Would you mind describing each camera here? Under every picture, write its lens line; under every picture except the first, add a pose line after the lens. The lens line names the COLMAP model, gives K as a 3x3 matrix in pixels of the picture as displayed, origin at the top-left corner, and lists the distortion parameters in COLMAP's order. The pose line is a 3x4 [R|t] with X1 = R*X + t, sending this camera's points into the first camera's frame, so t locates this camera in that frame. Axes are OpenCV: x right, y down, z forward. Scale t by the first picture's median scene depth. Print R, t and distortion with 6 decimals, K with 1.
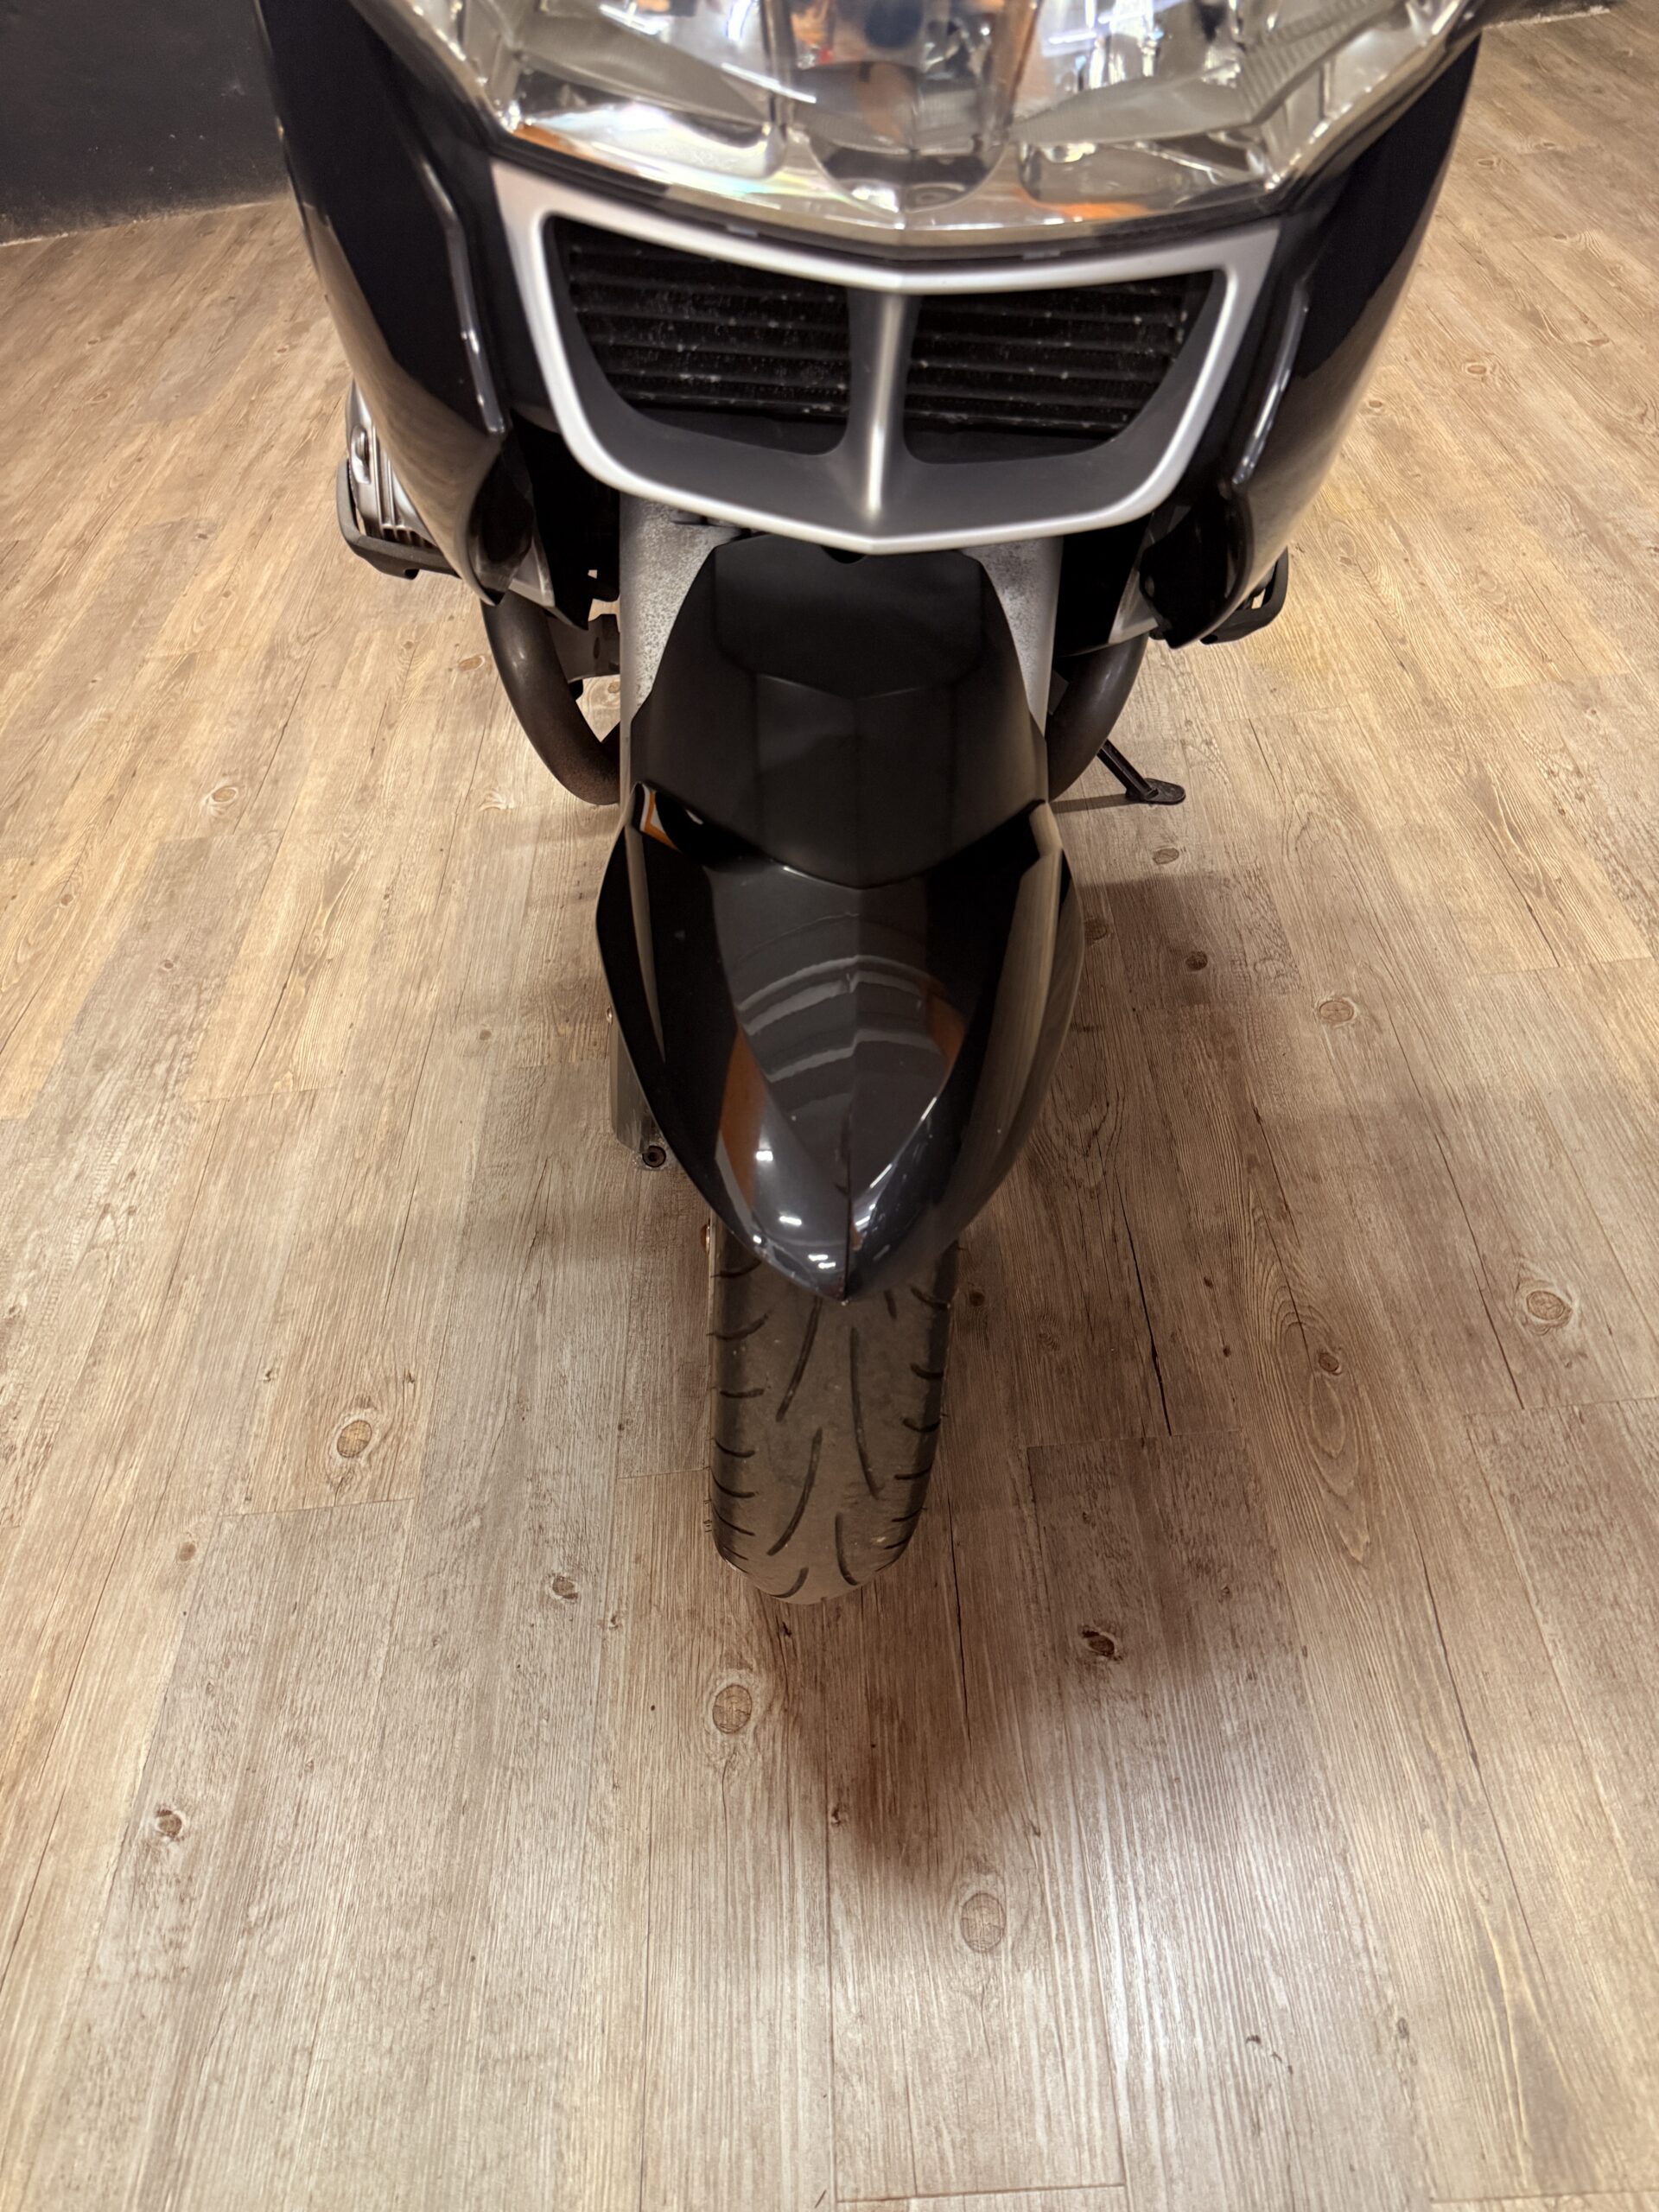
lens RADIAL K [[1541.1, 0, 847.2], [0, 1541.1, 1111.3], [0, 0, 1]] dist [0.019595, -0.026744]
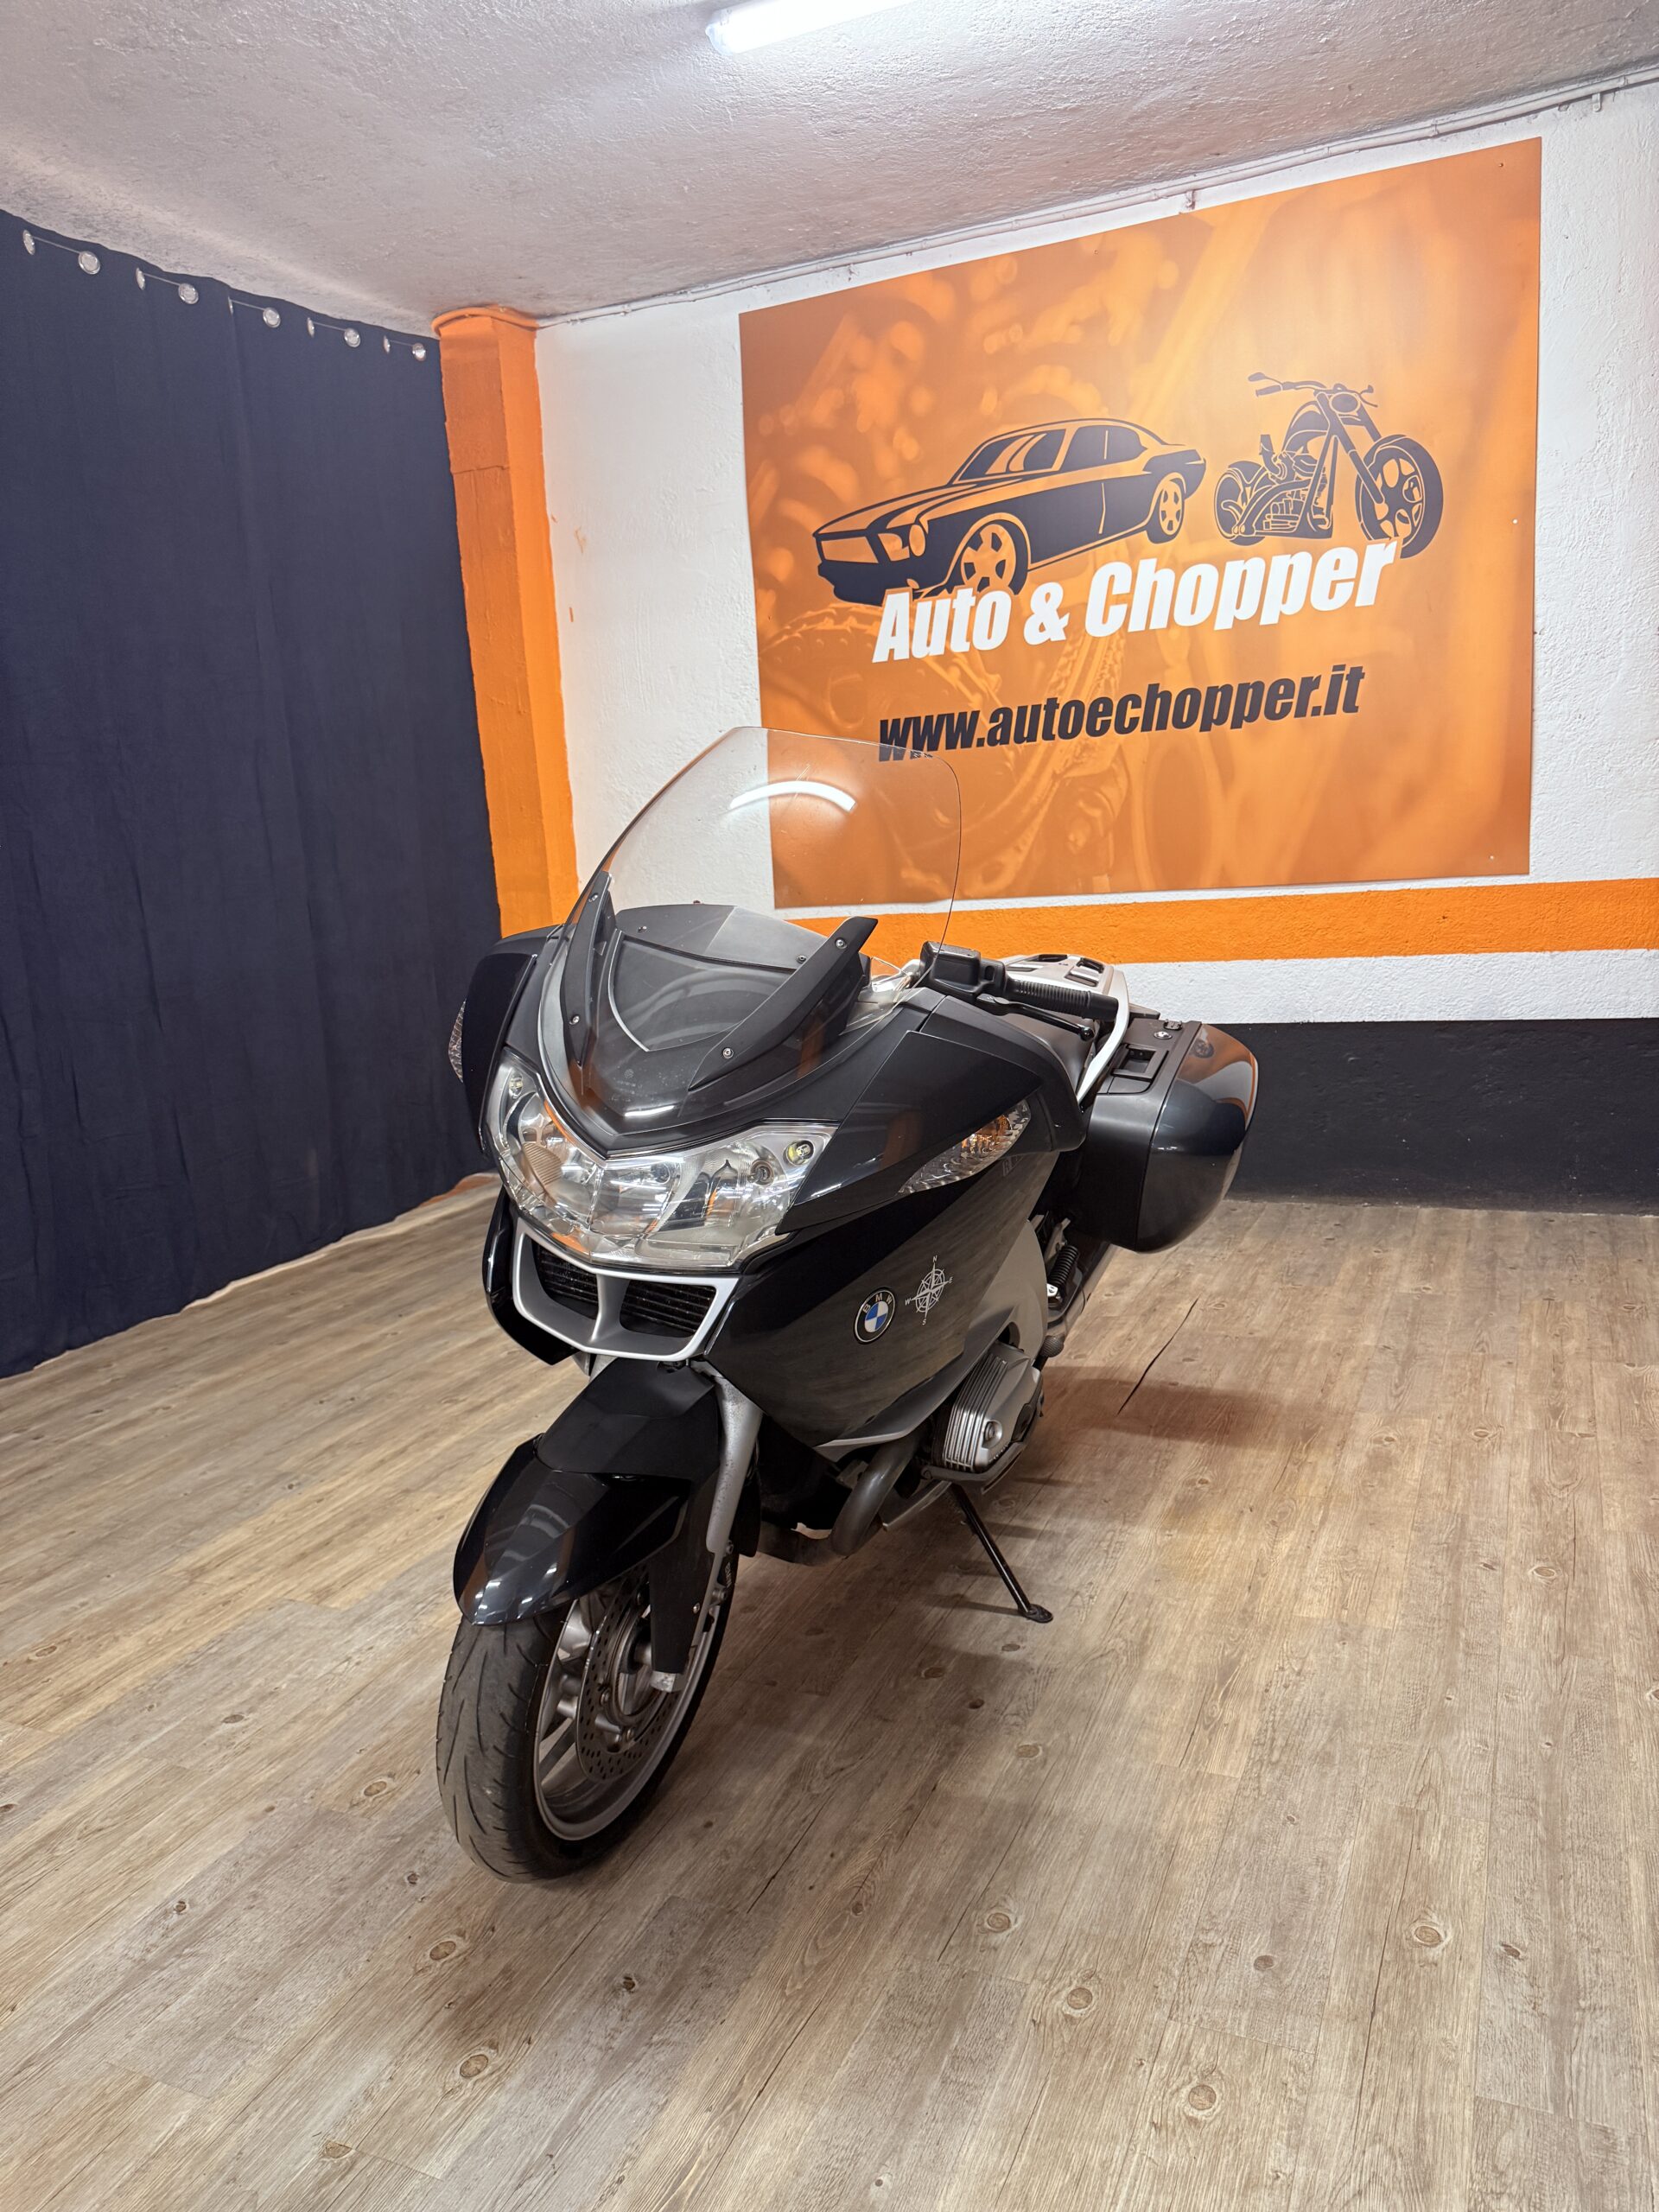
lens RADIAL K [[1541.1, 0, 843.2], [0, 1541.1, 1101.5], [0, 0, 1]] dist [0.019595, -0.026744]
pose [[0.903838, 0.130547, -0.407474, 0.785964], [-0.336056, 0.806055, -0.487177, 0.255521], [0.264847, 0.577263, 0.772414, -0.693870]]
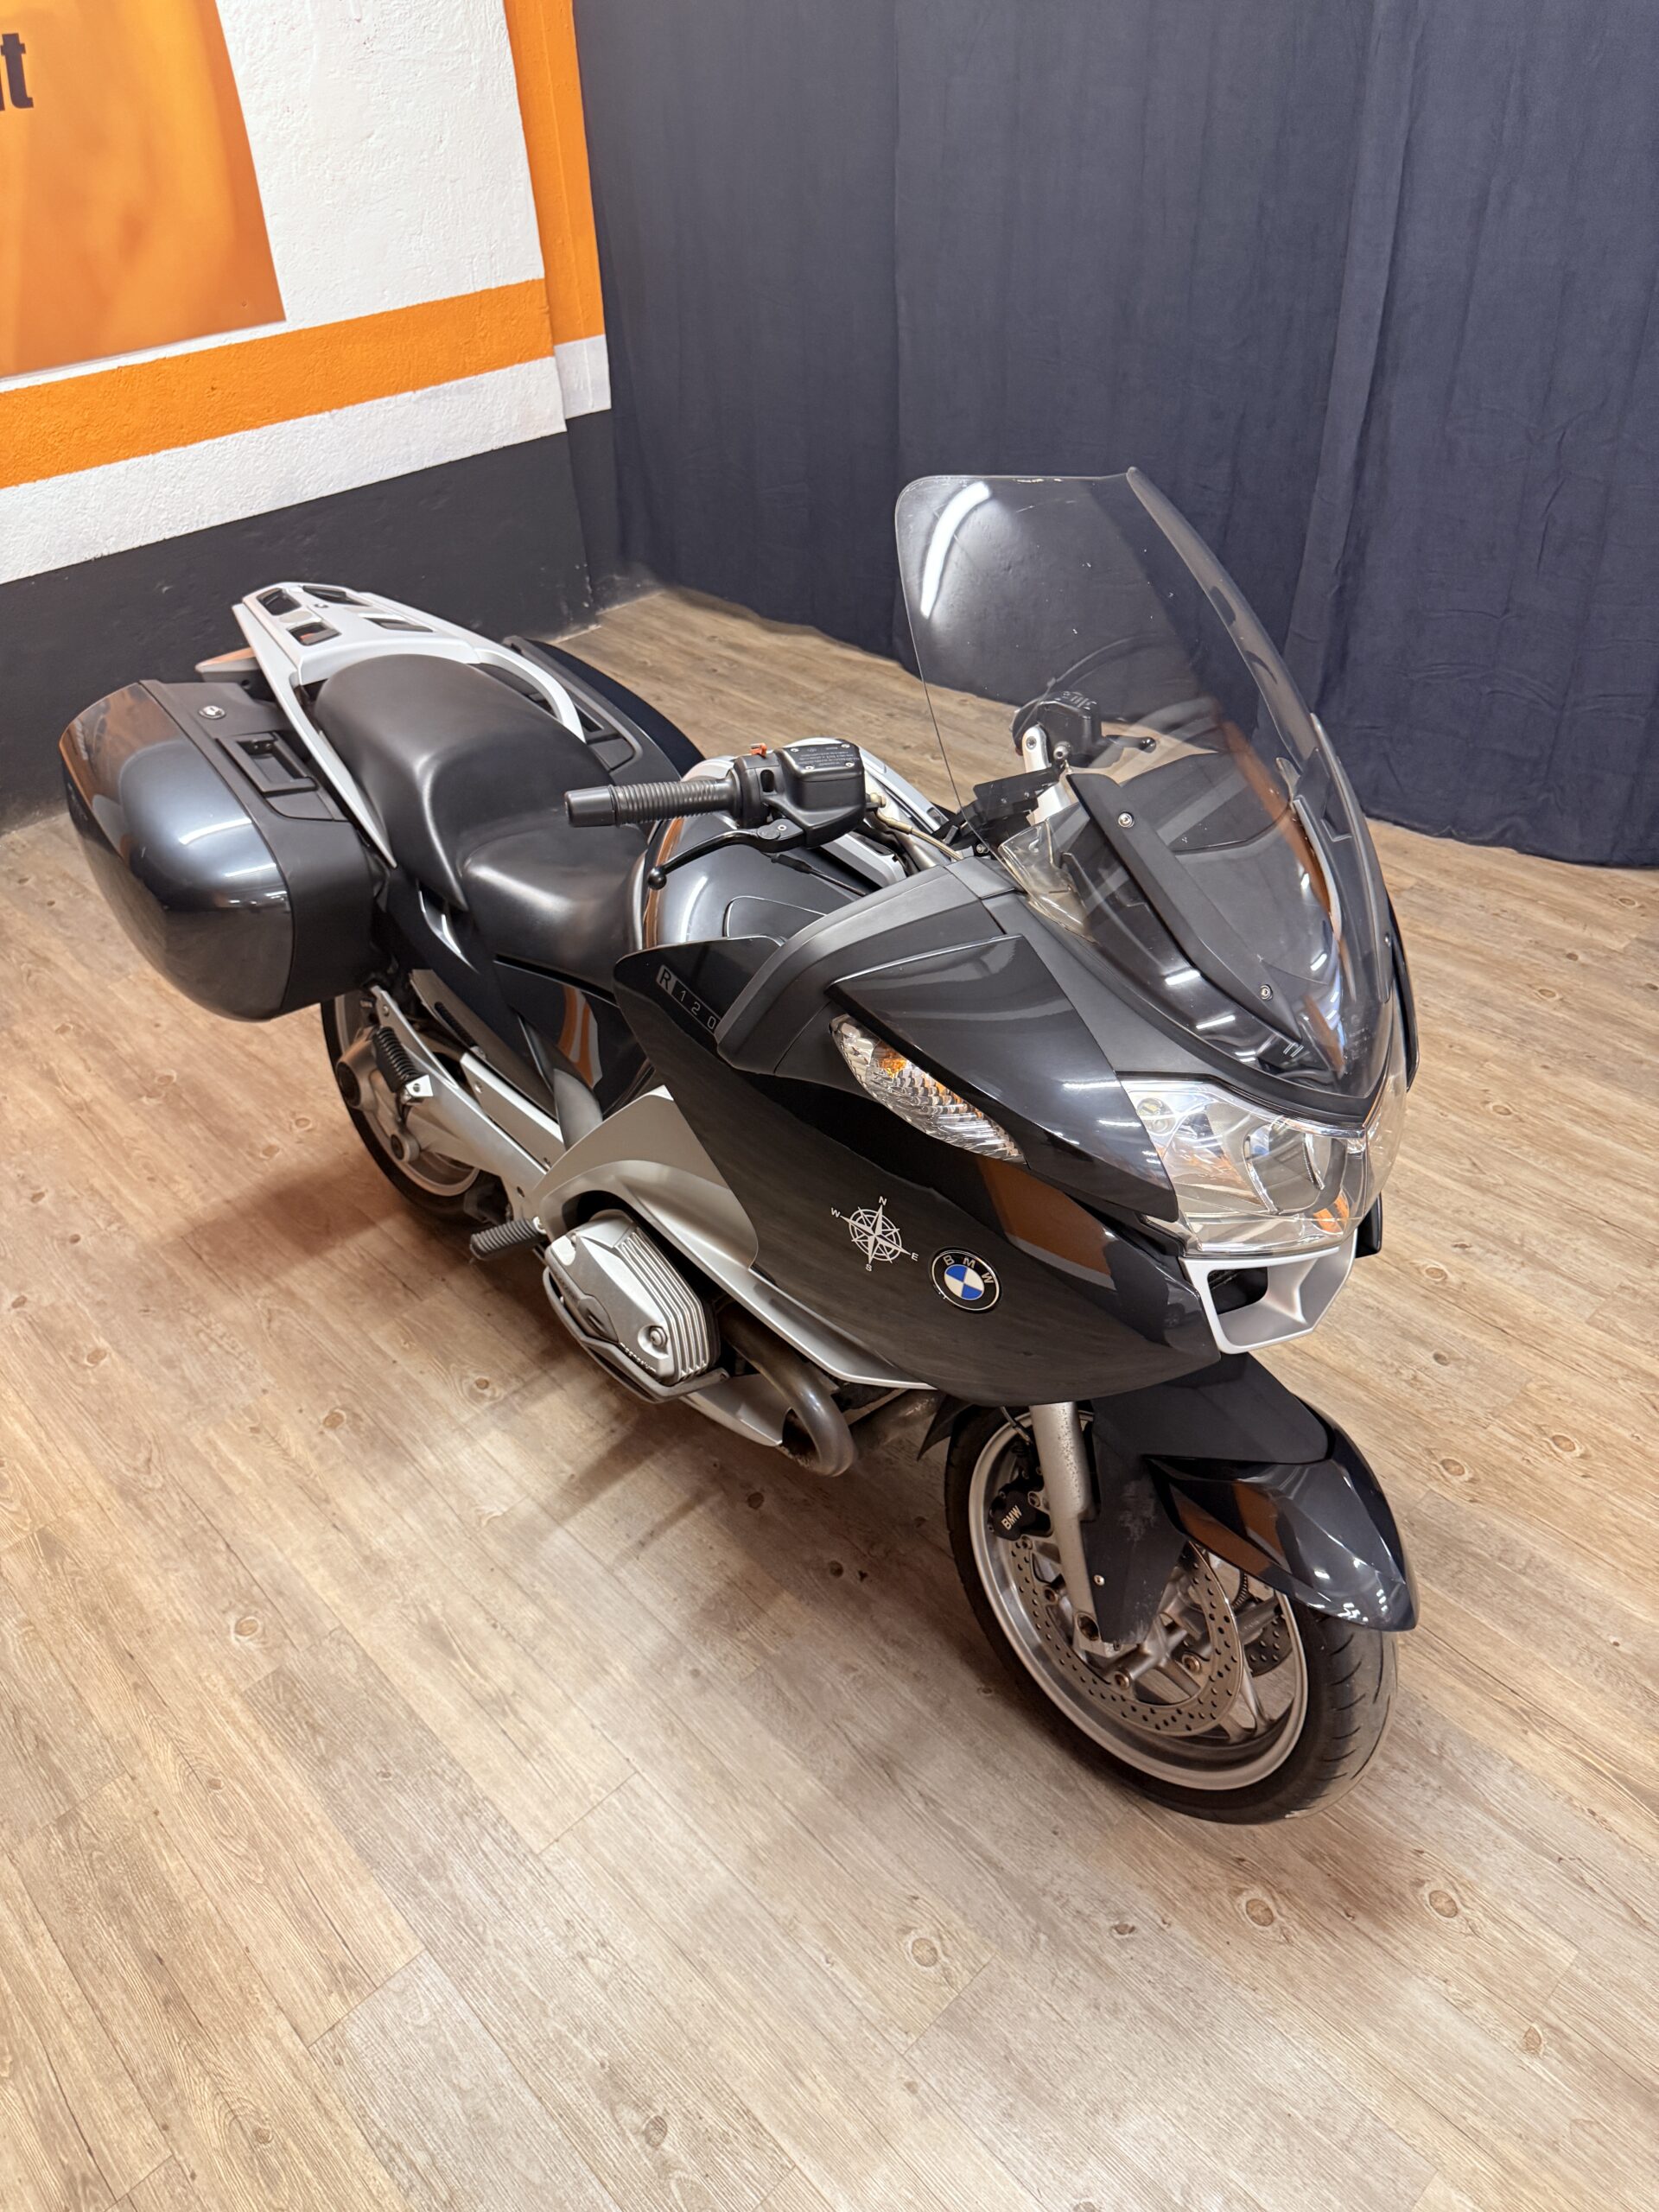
lens RADIAL K [[1541.1, 0, 823.1], [0, 1541.1, 1105.8], [0, 0, 1]] dist [0.019595, -0.026744]
pose [[0.748314, -0.340531, 0.569267, -0.931058], [0.446985, 0.892945, -0.053419, -0.458751], [-0.490134, 0.294428, 0.820415, -0.382546]]
